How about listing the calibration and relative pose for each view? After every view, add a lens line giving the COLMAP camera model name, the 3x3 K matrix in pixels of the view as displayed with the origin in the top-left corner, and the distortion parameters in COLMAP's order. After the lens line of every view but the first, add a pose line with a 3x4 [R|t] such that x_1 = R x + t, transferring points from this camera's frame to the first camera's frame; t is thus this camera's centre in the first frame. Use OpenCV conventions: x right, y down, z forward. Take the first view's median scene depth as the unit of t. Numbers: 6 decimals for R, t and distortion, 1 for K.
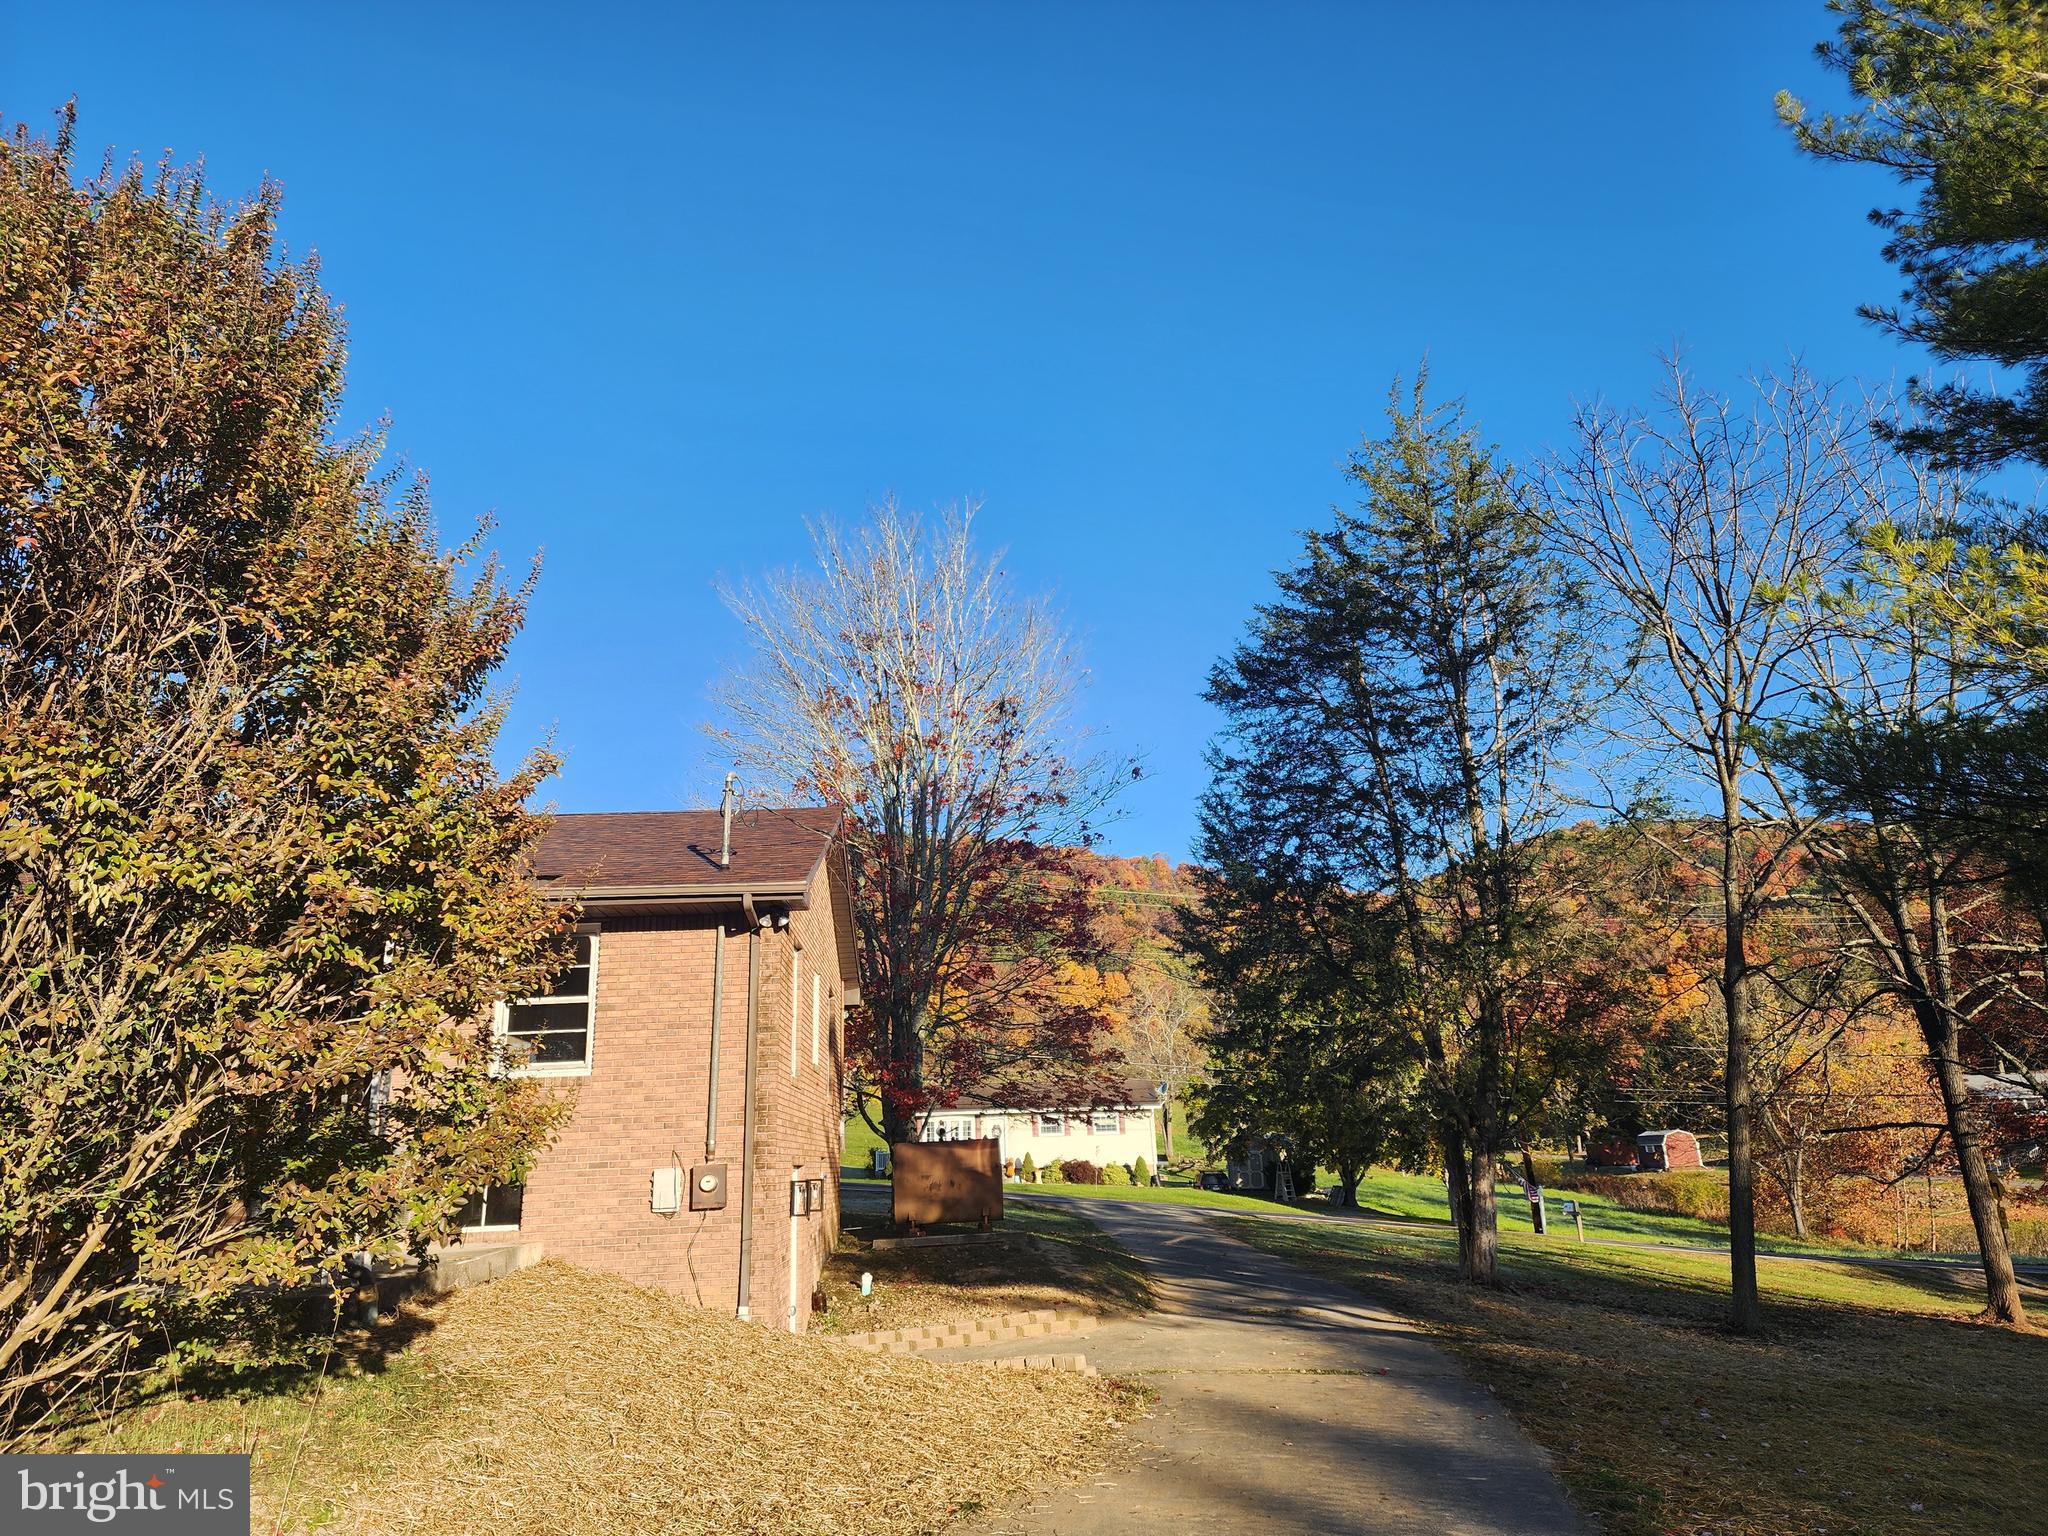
lens RADIAL K [[1293.7, 0, 992.0], [0, 1293.7, 756.7], [0, 0, 1]] dist [0.062222, -0.044880]
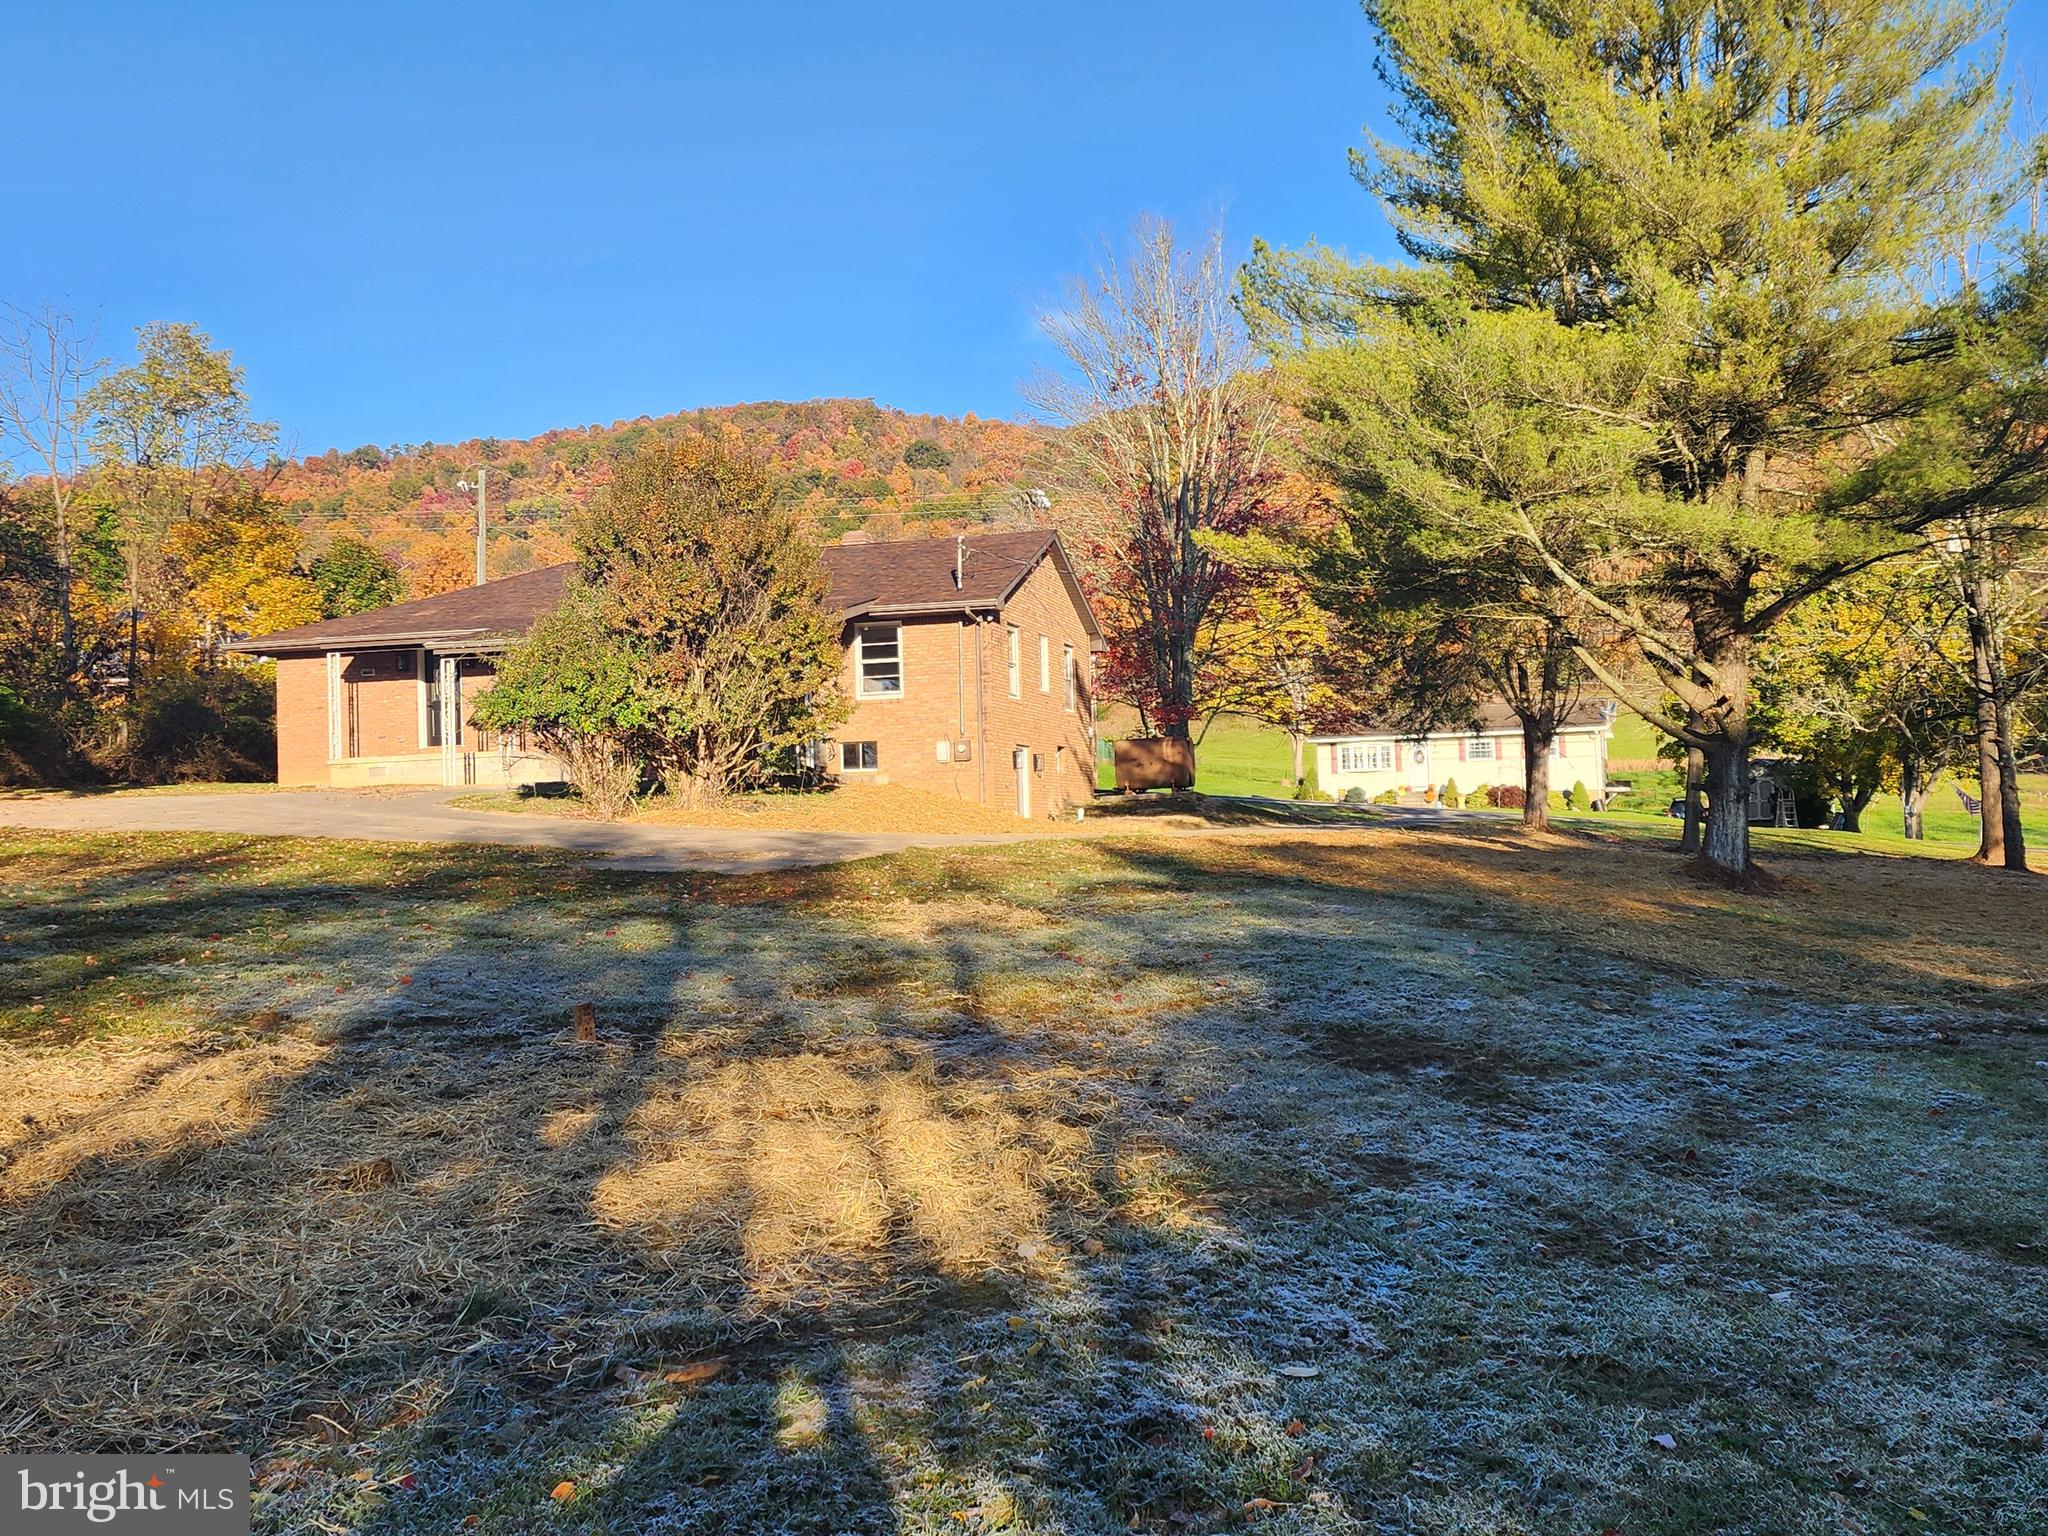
lens RADIAL K [[1446.8, 0, 1024.0], [0, 1446.8, 768.0], [0, 0, 1]] dist [0.095658, -0.066870]
pose [[0.962215, -0.003830, -0.272265, 0.468716], [0.080614, 0.959083, 0.271408, -0.236891], [0.260085, -0.283101, 0.923152, -1.017855]]
